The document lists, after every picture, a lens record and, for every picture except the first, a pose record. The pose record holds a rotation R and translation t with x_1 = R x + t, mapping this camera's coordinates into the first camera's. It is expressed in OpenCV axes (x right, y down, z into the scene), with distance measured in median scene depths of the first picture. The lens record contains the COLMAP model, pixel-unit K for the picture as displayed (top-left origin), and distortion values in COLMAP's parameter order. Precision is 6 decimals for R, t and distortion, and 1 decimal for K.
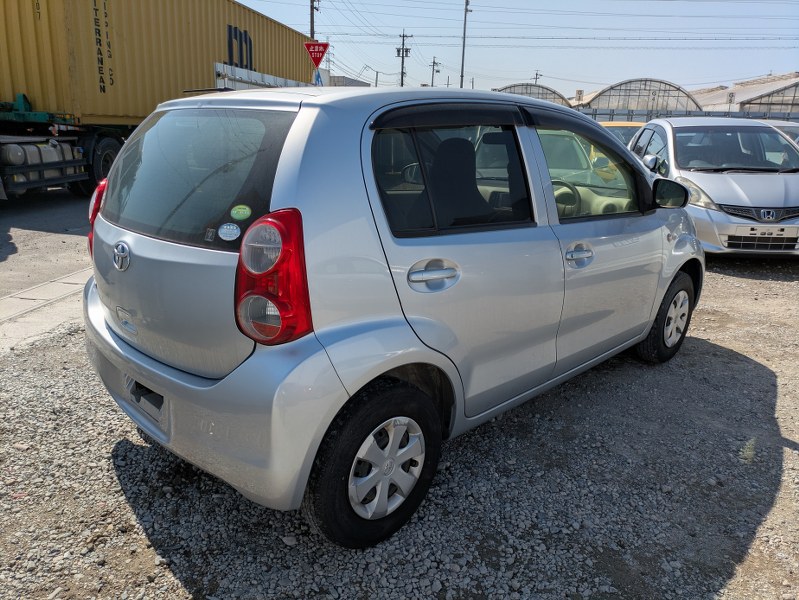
lens RADIAL K [[599.0, 0, 385.0], [0, 599.0, 291.1], [0, 0, 1]] dist [0.004610, 0.000988]
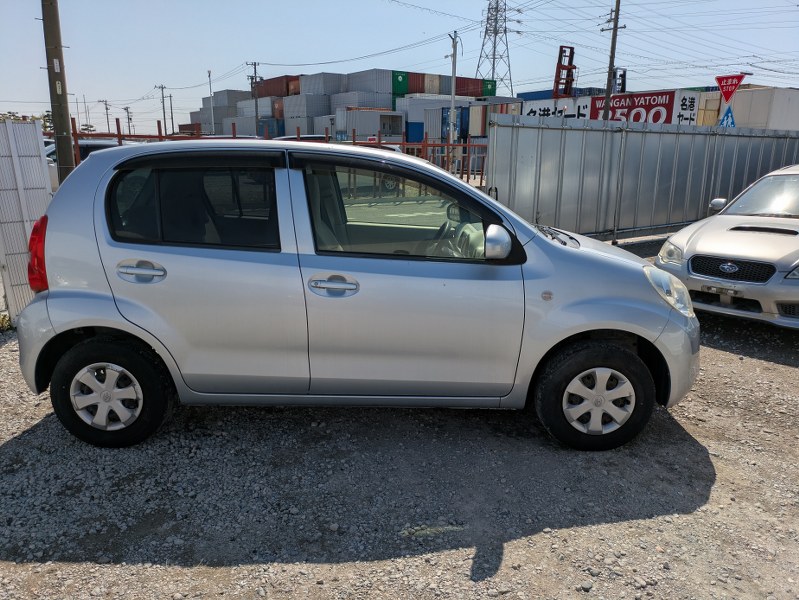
lens RADIAL K [[586.9, 0, 404.2], [0, 586.9, 311.5], [0, 0, 1]] dist [0.036571, -0.028380]
pose [[0.714342, 0.161451, -0.680918, 1.453818], [-0.182993, 0.982262, 0.040926, -0.102637], [0.675448, 0.095368, 0.731215, 0.404796]]
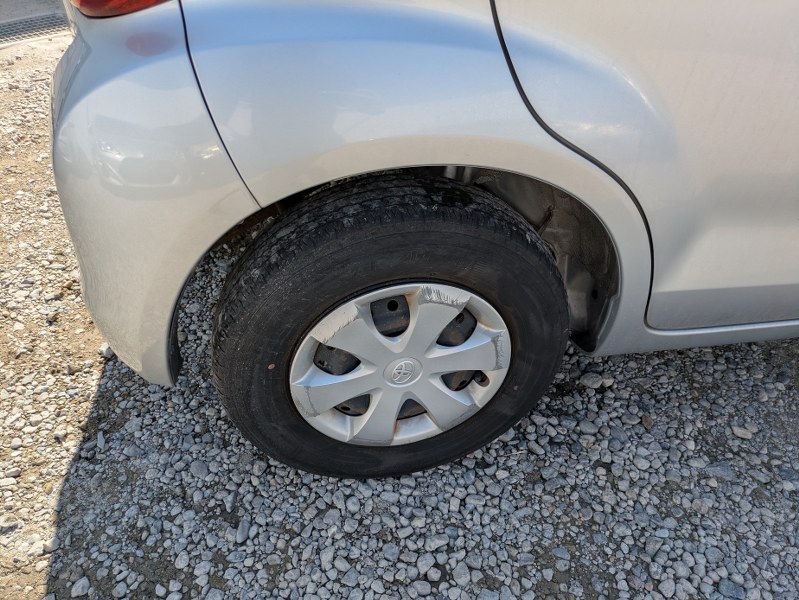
lens RADIAL K [[586.9, 0, 404.2], [0, 586.9, 311.5], [0, 0, 1]] dist [0.036571, -0.028380]
pose [[0.839405, 0.370849, -0.397328, 0.169568], [-0.178684, 0.878708, 0.442657, 0.045664], [0.513294, -0.300572, 0.803857, 0.631054]]
